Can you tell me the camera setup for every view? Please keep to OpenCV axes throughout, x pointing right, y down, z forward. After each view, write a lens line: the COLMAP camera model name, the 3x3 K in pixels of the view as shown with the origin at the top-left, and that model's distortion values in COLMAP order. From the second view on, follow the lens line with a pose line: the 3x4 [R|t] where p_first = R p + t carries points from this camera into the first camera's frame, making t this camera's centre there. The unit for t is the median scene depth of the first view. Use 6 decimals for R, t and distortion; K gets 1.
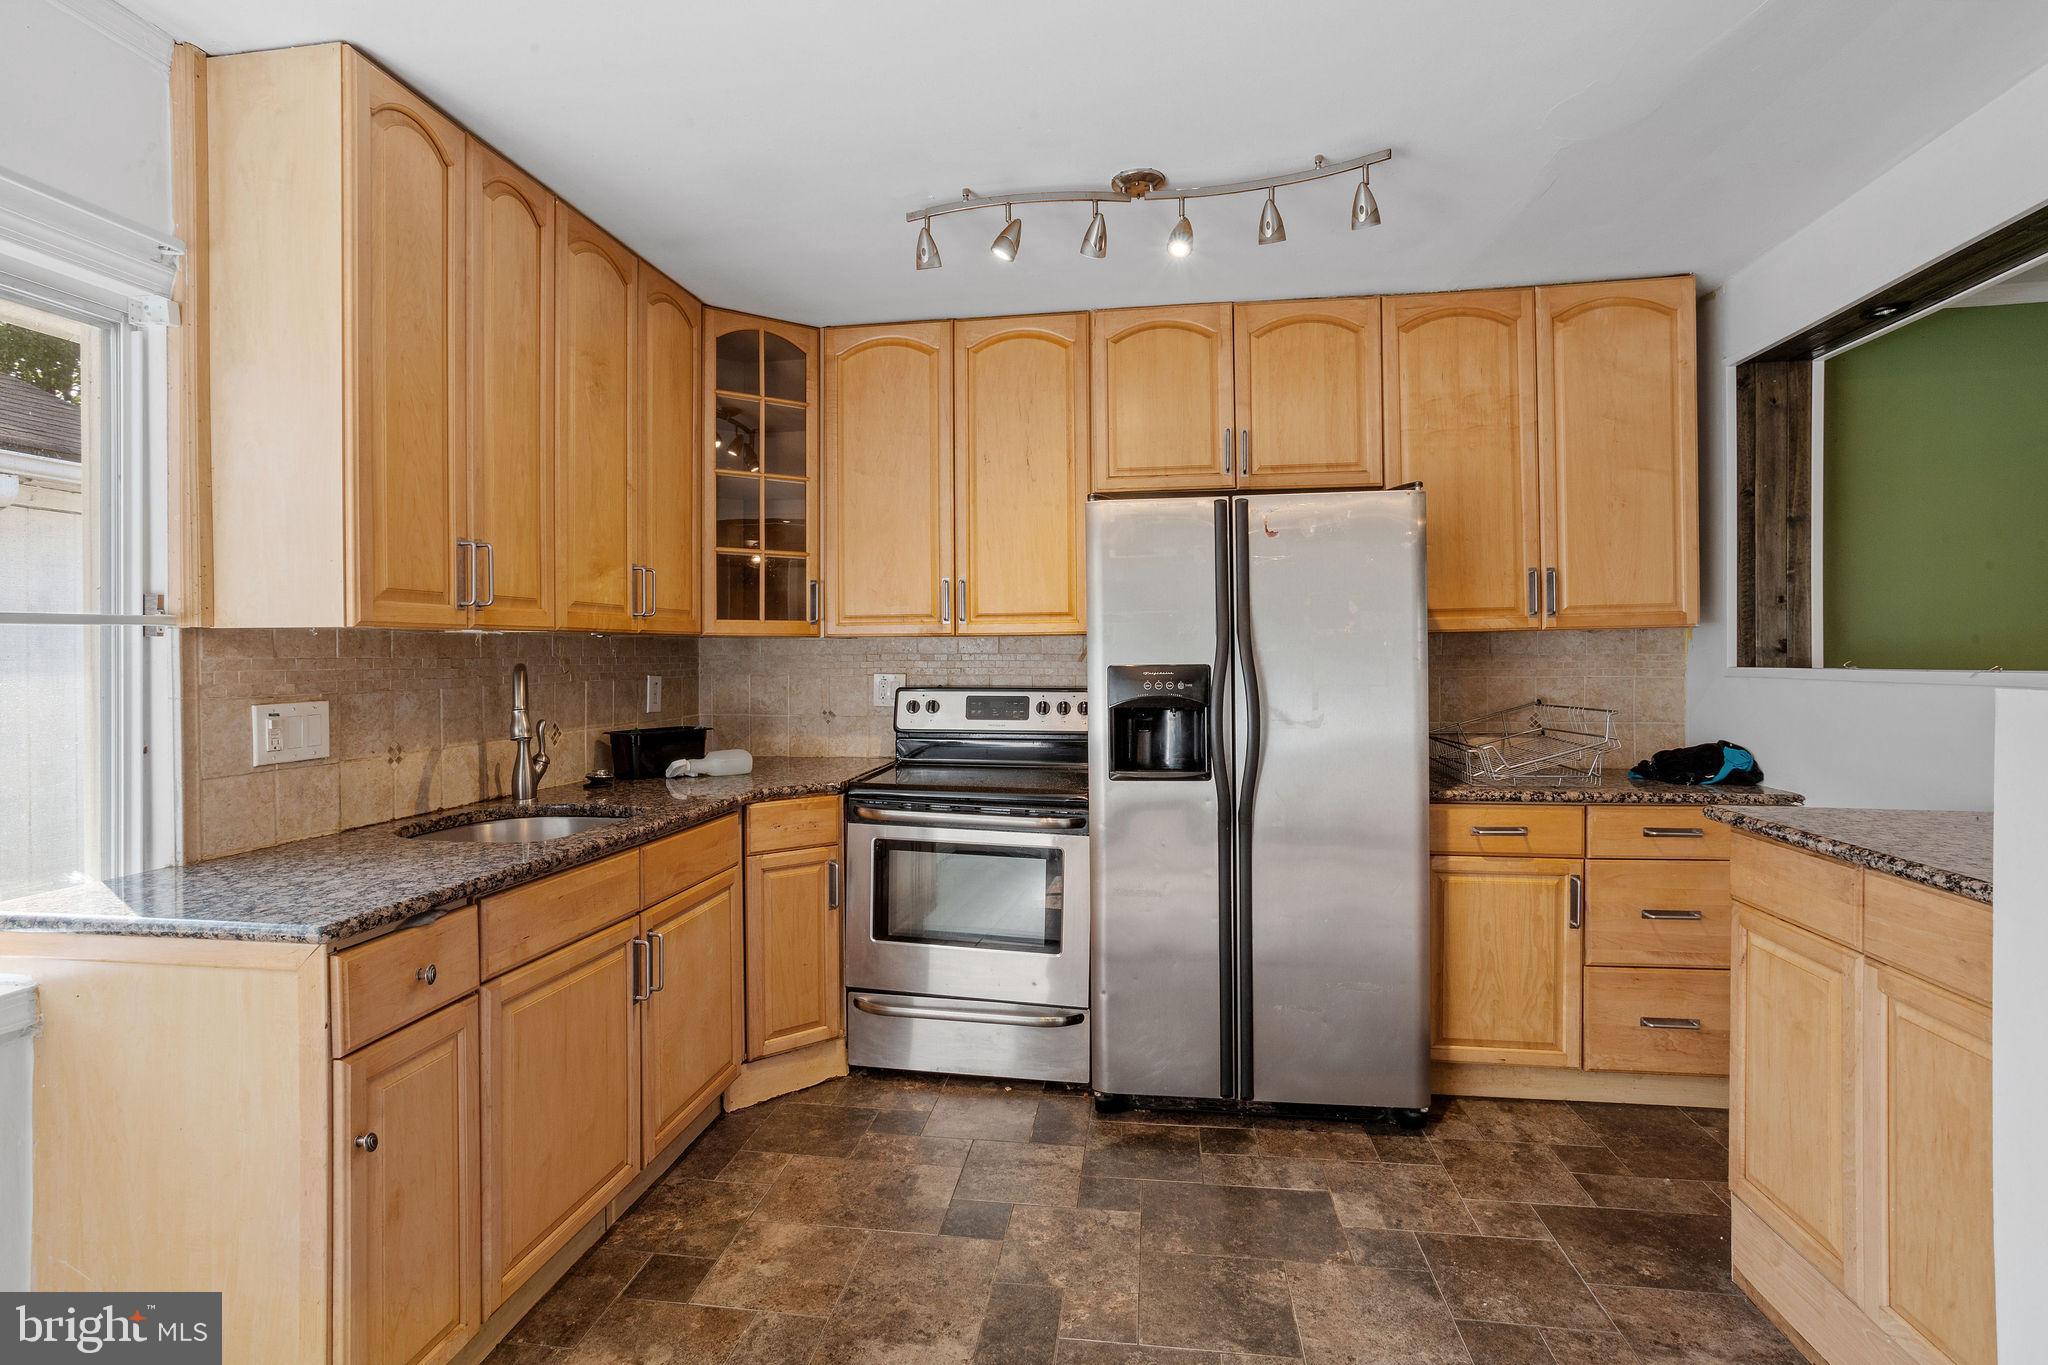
lens RADIAL K [[972.3, 0, 908.2], [0, 972.3, 649.9], [0, 0, 1]] dist [-0.037601, 0.015674]
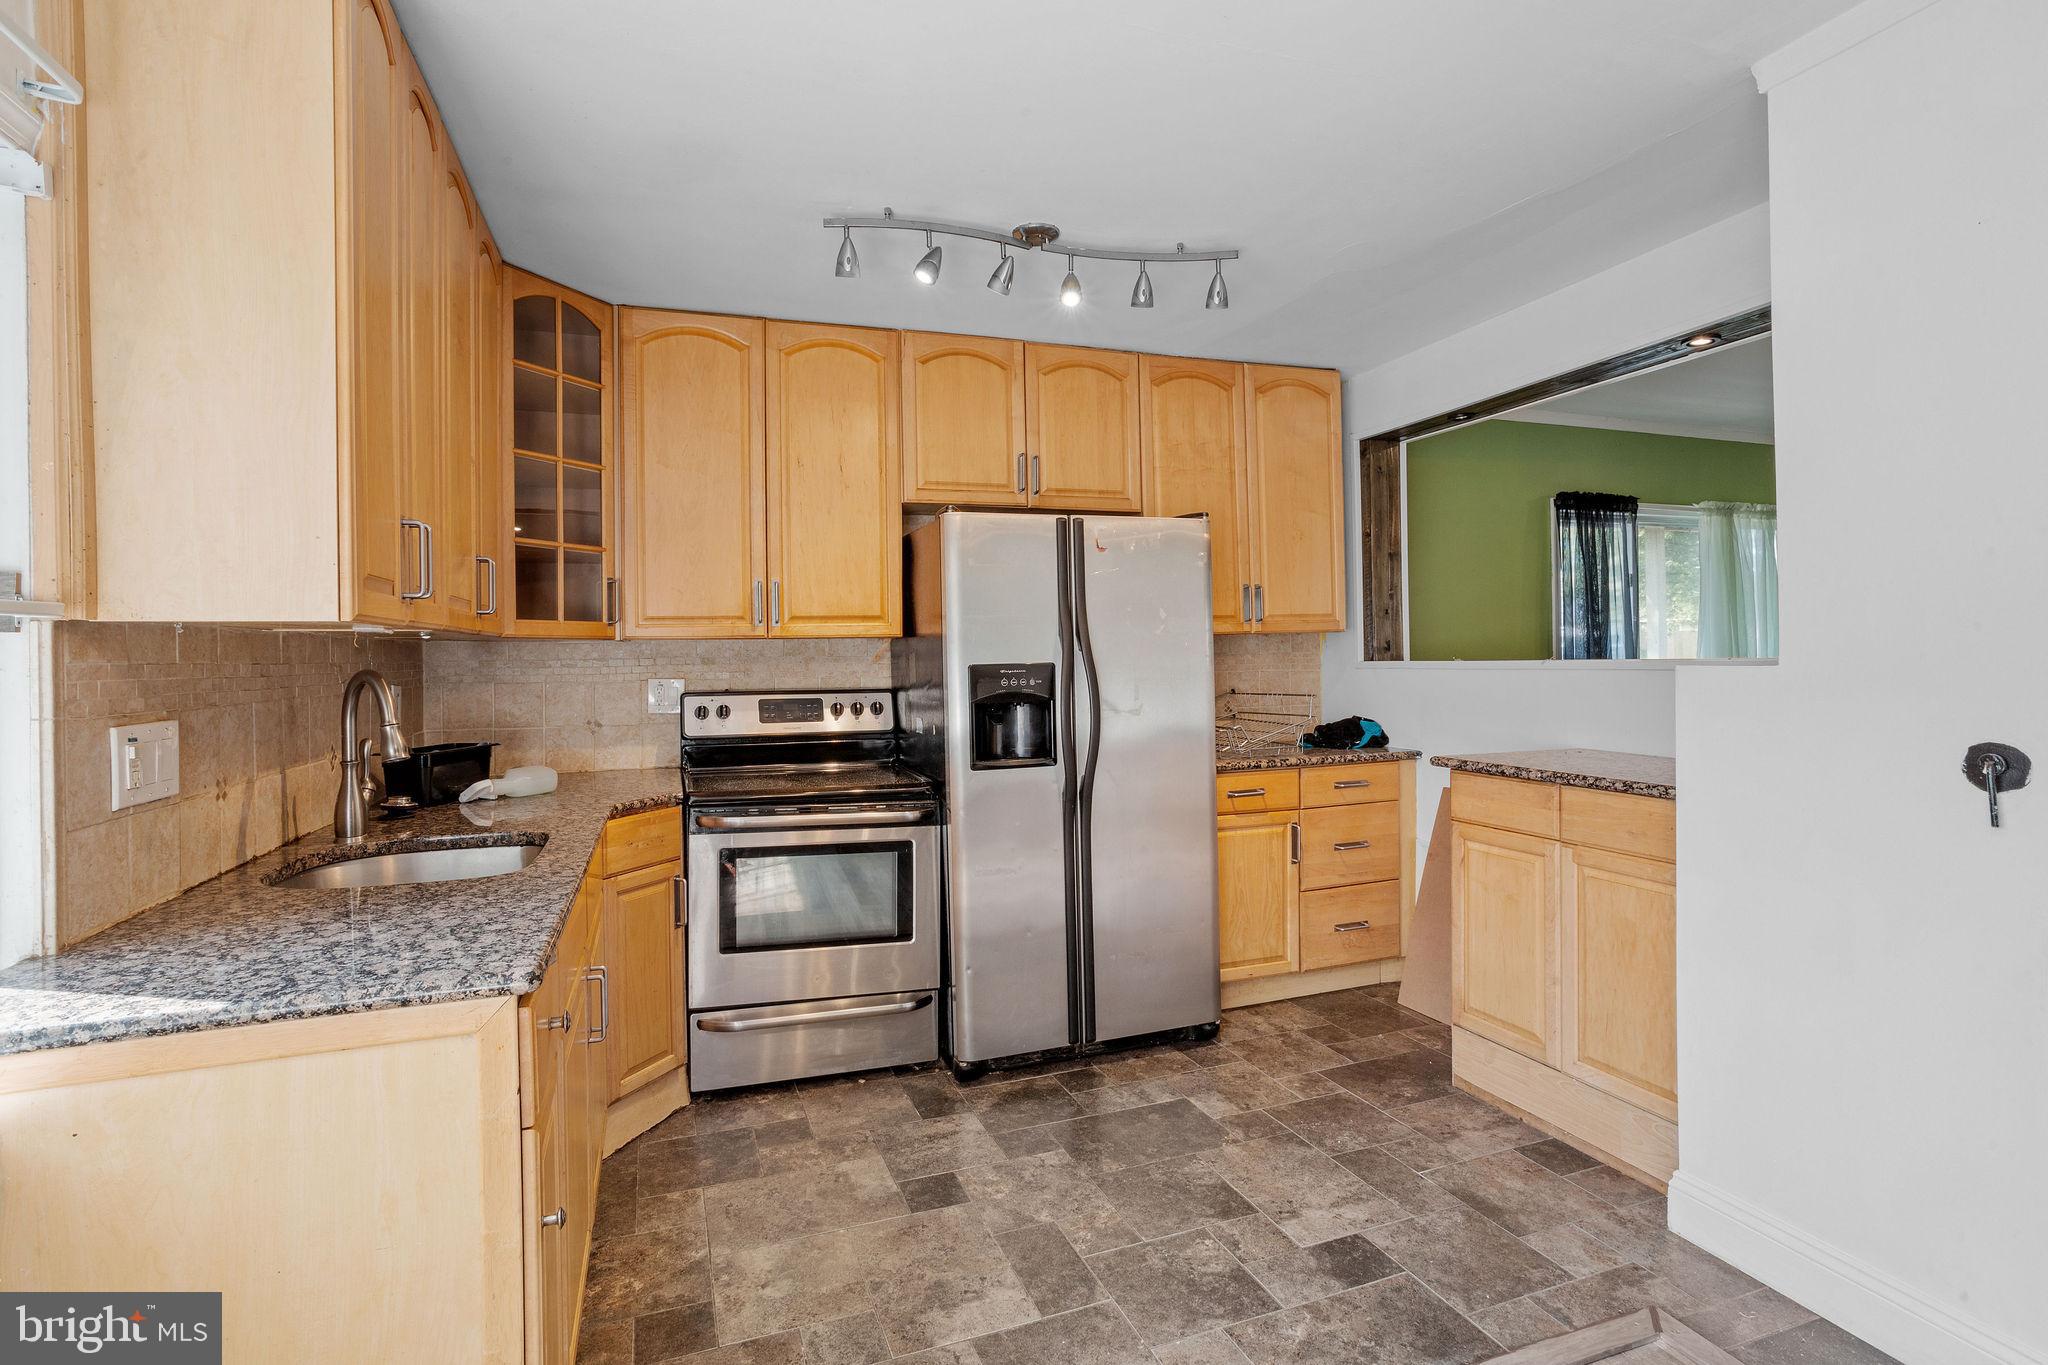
lens RADIAL K [[972.3, 0, 1027.5], [0, 972.3, 642.1], [0, 0, 1]] dist [-0.037601, 0.015674]
pose [[0.879528, -0.000914, 0.475846, -0.260116], [0.007139, 0.999911, -0.011276, 0.003583], [-0.475794, 0.013315, 0.879456, 0.015503]]
